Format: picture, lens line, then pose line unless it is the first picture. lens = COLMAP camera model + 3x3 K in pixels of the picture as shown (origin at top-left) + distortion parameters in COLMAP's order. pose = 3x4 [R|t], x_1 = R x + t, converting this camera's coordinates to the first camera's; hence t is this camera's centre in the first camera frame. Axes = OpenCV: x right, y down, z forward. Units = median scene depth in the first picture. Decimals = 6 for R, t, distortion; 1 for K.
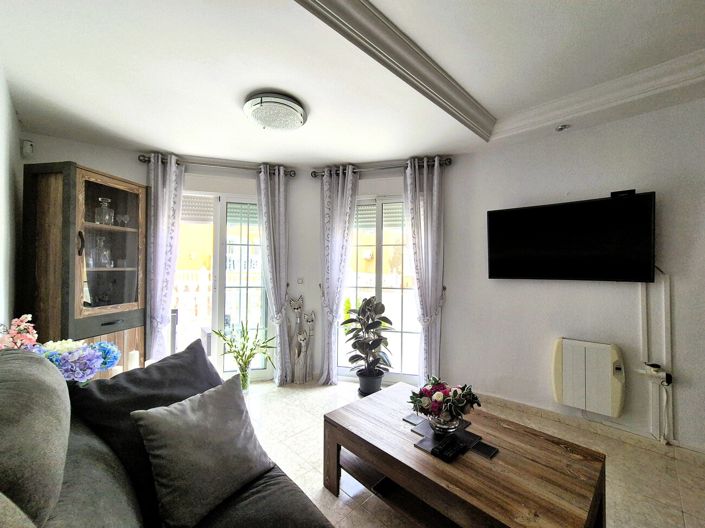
lens RADIAL K [[288.4, 0, 349.8], [0, 288.4, 265.0], [0, 0, 1]] dist [-0.000002, 0.000148]
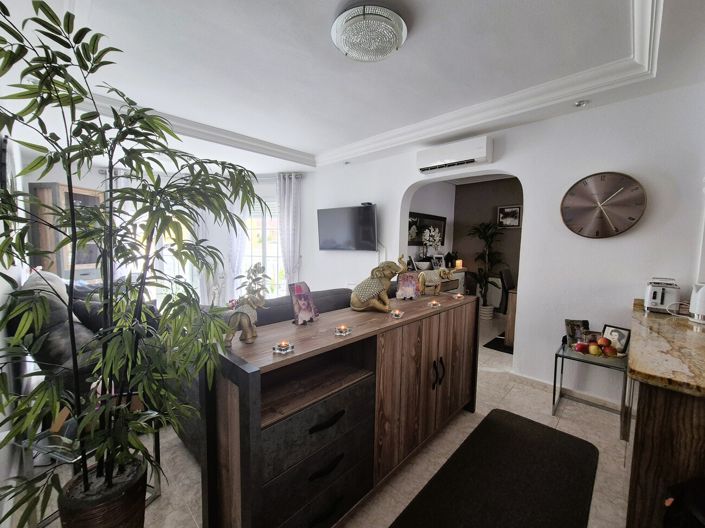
lens RADIAL K [[288.4, 0, 352.8], [0, 288.4, 269.3], [0, 0, 1]] dist [-0.000002, 0.000148]
pose [[0.999285, 0.015857, 0.034323, 0.546773], [-0.018597, 0.996536, 0.081062, 0.013593], [-0.032918, -0.081643, 0.996118, -0.587983]]
